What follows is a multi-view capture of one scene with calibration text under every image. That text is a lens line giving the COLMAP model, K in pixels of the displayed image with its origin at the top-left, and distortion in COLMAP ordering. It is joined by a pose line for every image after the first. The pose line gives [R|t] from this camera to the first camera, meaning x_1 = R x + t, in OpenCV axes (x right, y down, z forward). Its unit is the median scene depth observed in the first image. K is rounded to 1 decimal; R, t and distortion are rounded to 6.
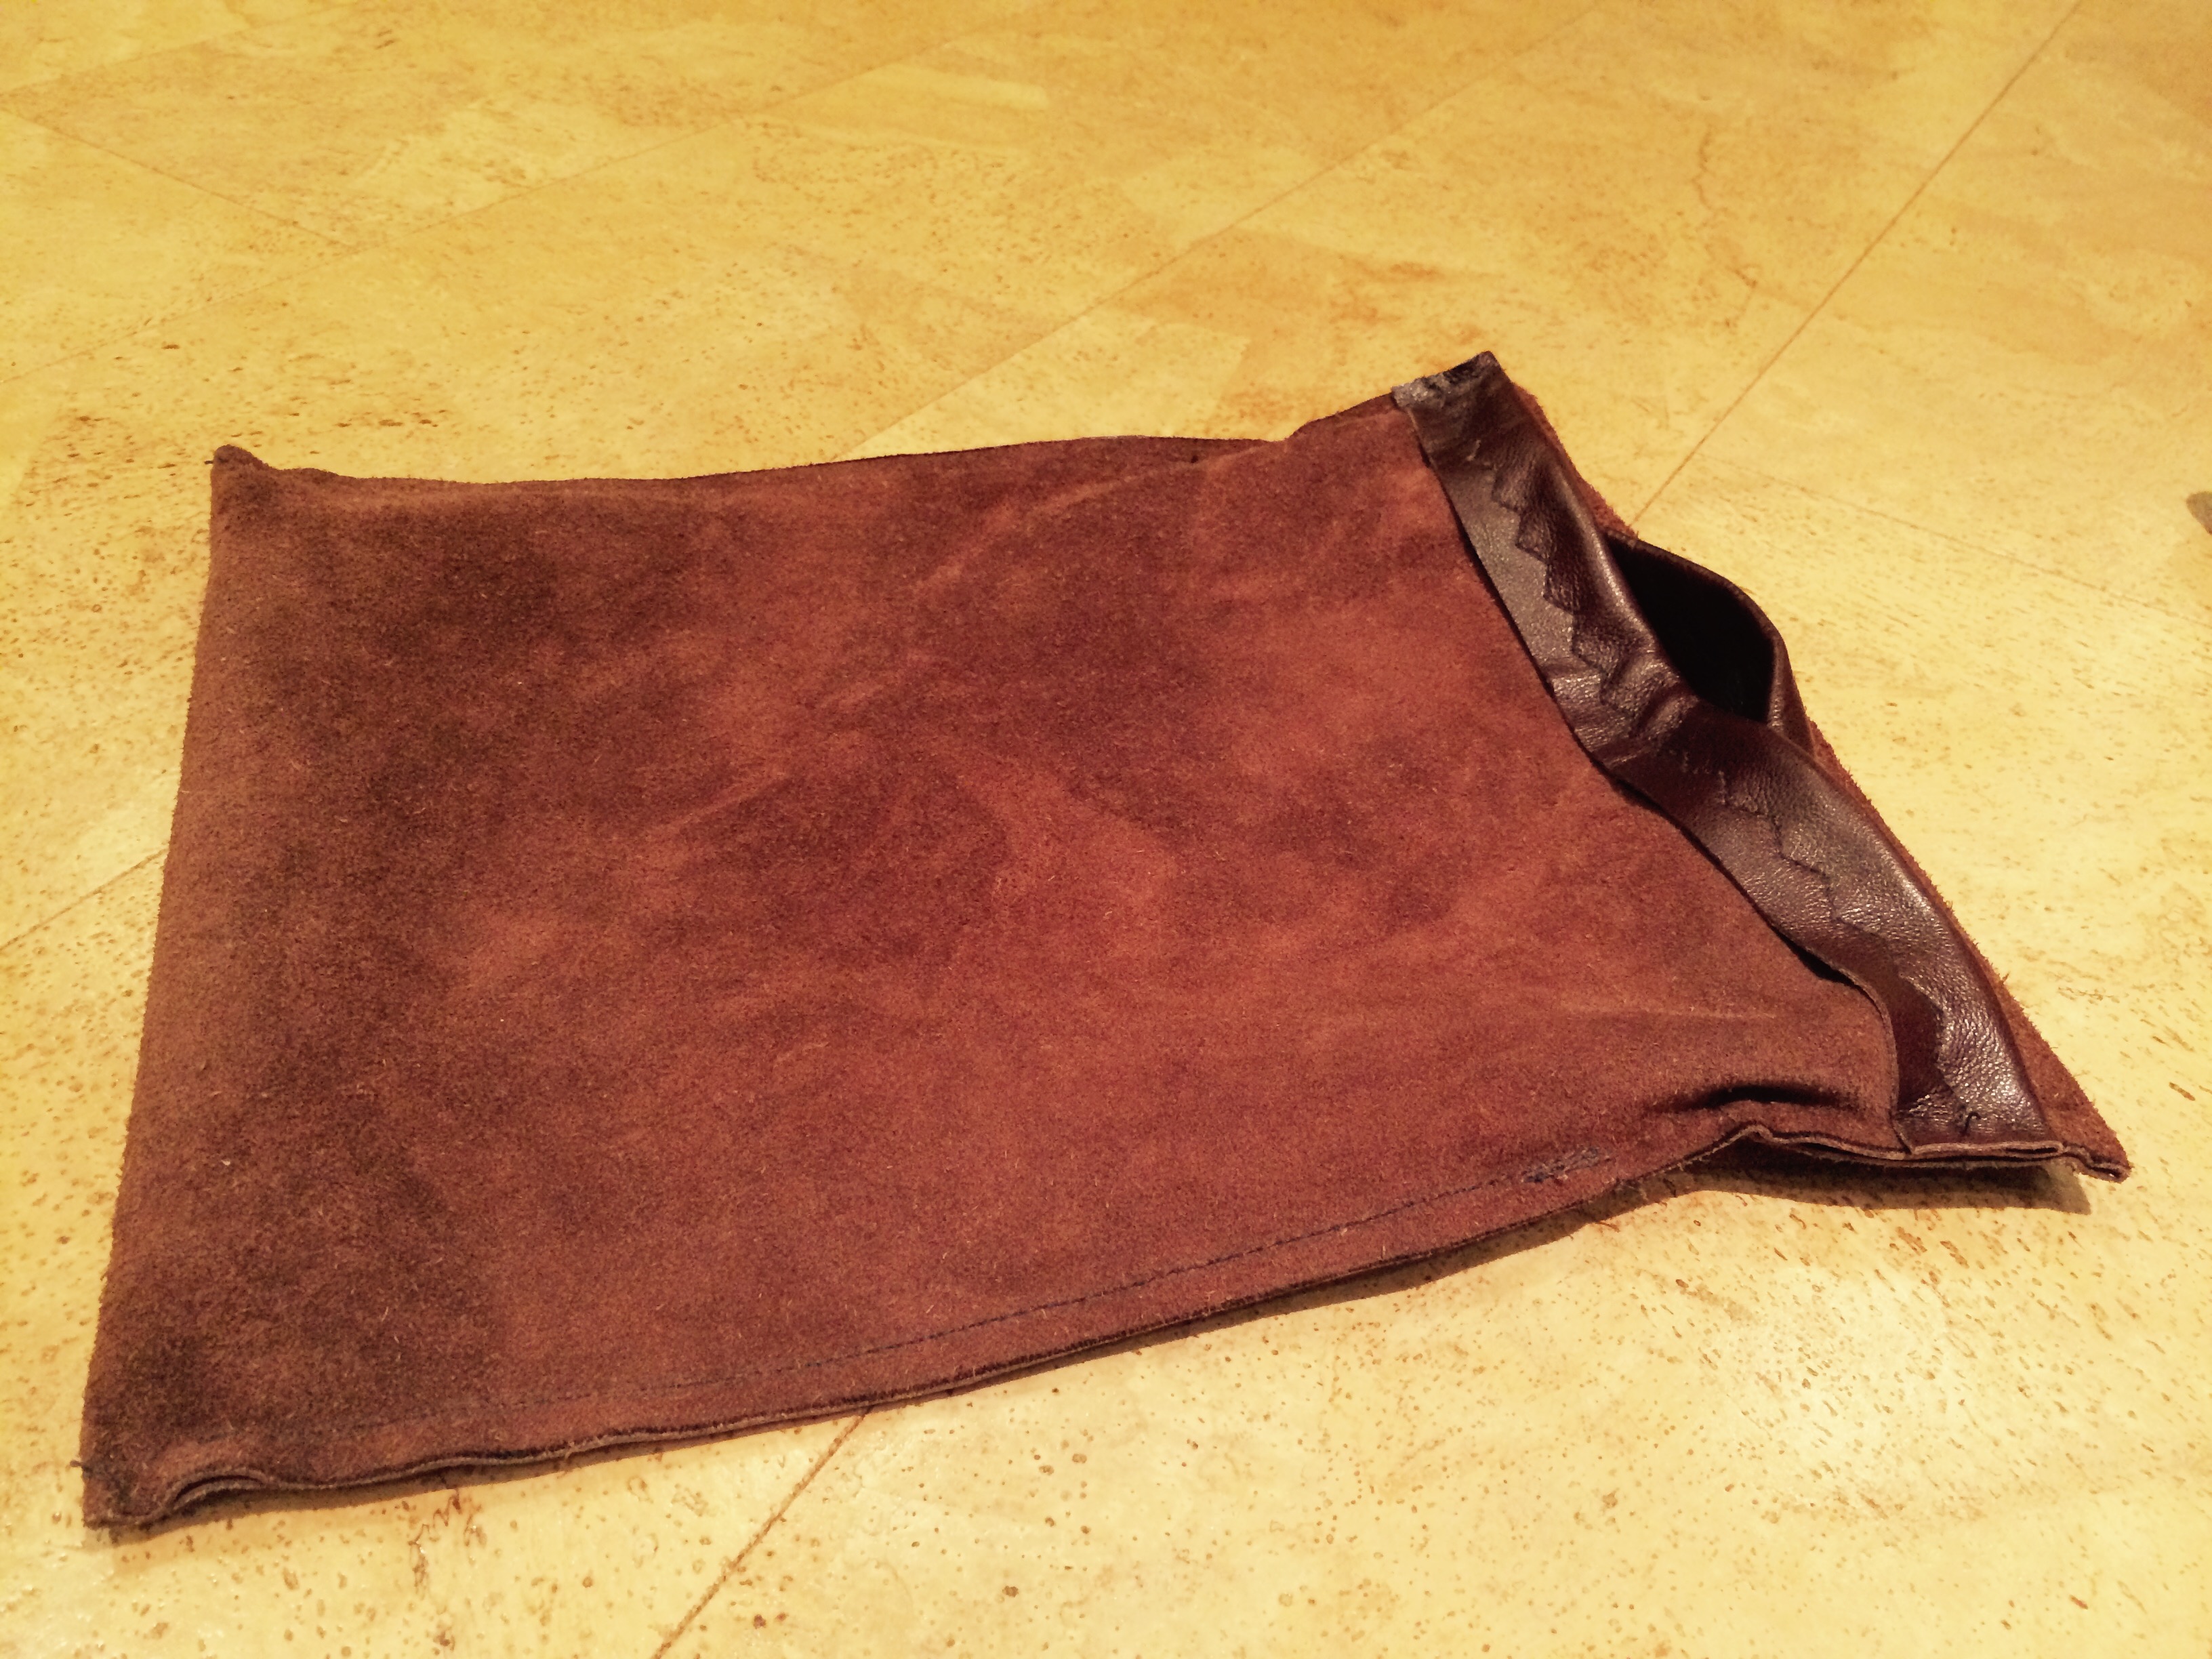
lens RADIAL K [[1853.3, 0, 1106.5], [0, 1853.3, 832.9], [0, 0, 1]] dist [0.070544, -0.100322]
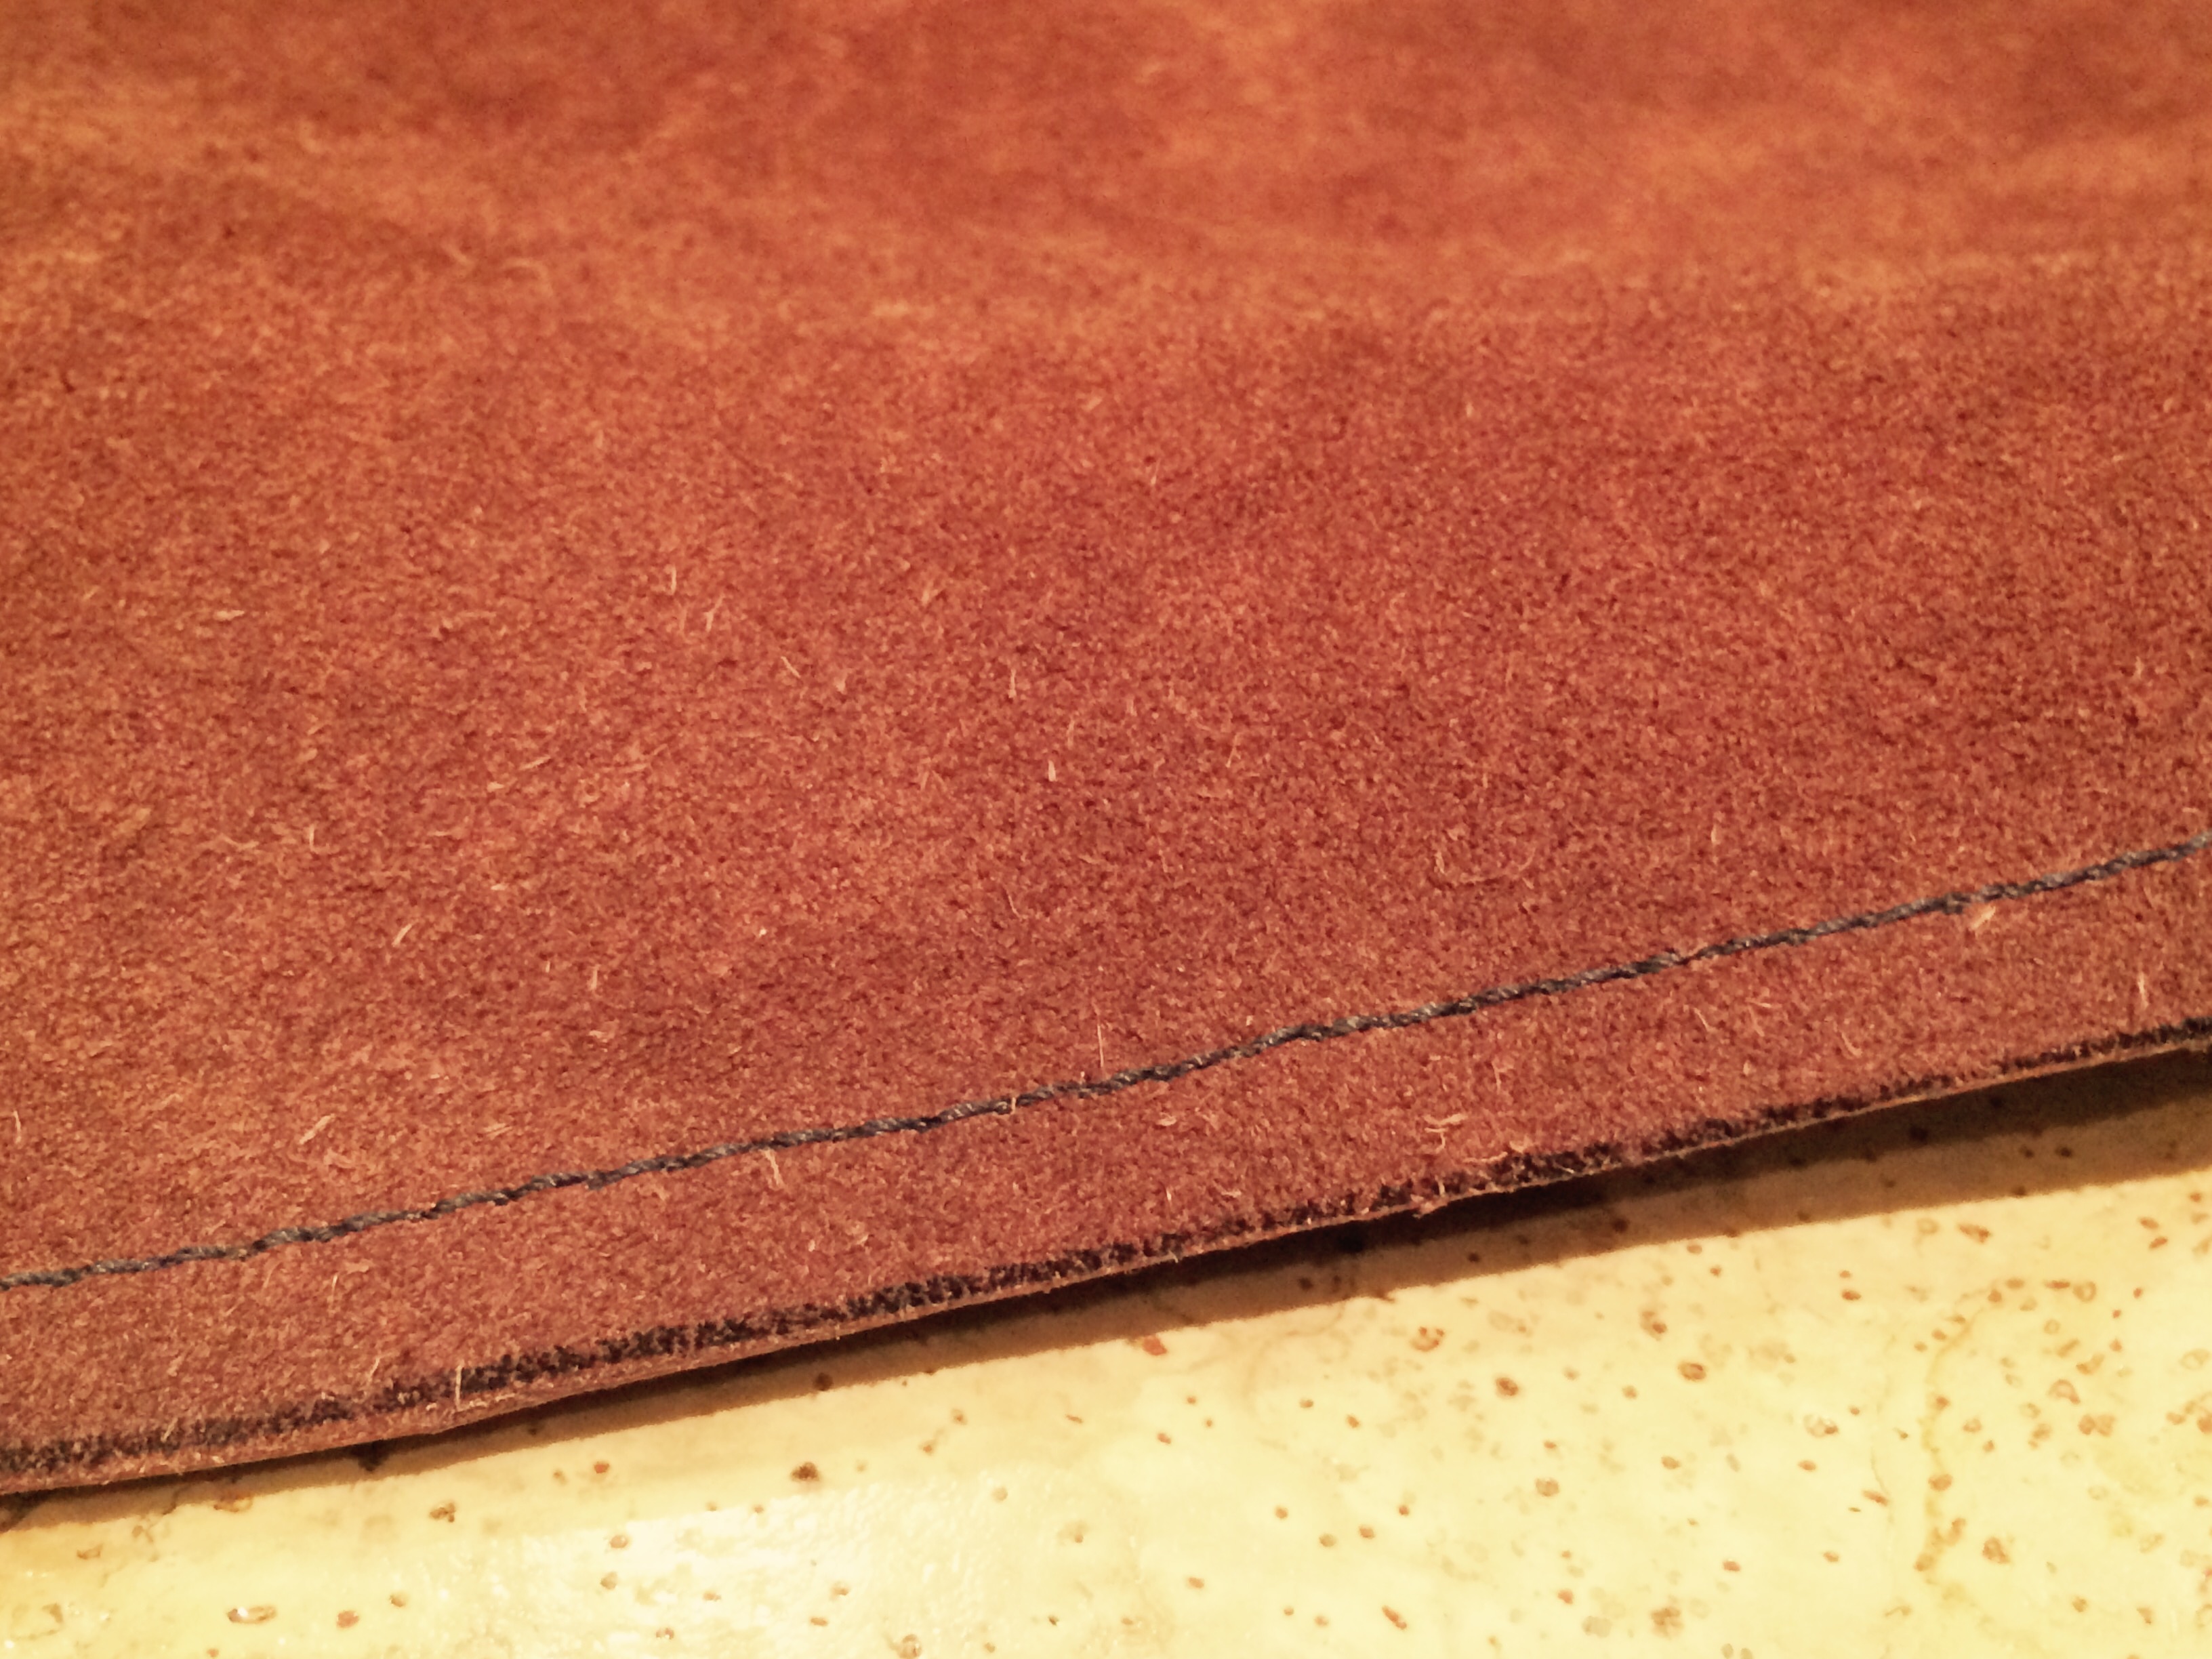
lens RADIAL K [[2931.0, 0, 1112.0], [0, 2931.0, 817.0], [0, 0, 1]] dist [0.035666, 0.000000]
pose [[0.998363, 0.033684, -0.046218, 0.027326], [-0.031662, 0.998538, 0.043800, 0.188916], [0.047626, -0.042265, 0.997971, 0.601052]]
